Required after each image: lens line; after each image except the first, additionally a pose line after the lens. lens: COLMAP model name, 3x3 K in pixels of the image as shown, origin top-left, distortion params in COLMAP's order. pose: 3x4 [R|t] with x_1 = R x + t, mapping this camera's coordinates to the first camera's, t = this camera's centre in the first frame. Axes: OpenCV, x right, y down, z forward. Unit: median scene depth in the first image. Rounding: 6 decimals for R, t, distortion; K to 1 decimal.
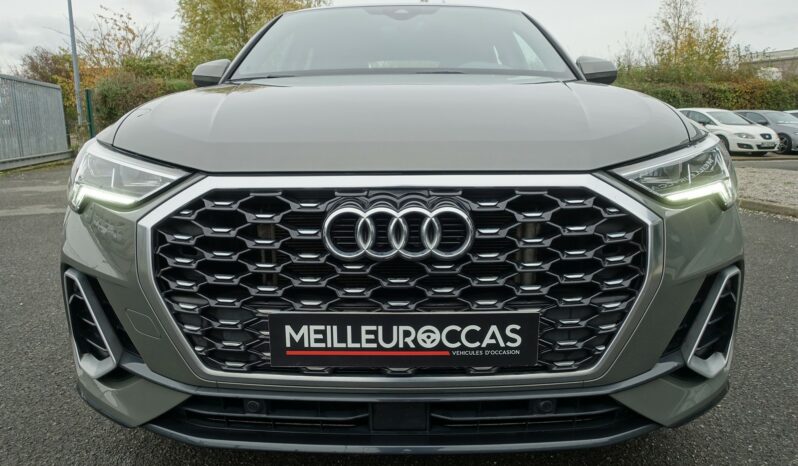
lens RADIAL K [[545.8, 0, 399.0], [0, 545.8, 233.0], [0, 0, 1]] dist [-0.004518, 0.003287]
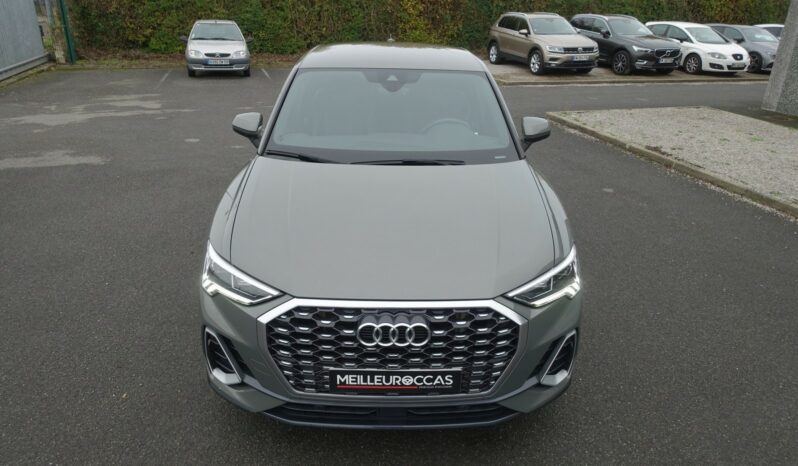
lens RADIAL K [[545.8, 0, 399.0], [0, 545.8, 233.0], [0, 0, 1]] dist [-0.004518, 0.003287]
pose [[0.999018, 0.014310, 0.041923, -0.069798], [-0.022416, 0.979580, 0.199804, -0.743846], [-0.038208, -0.200547, 0.978939, -0.872015]]
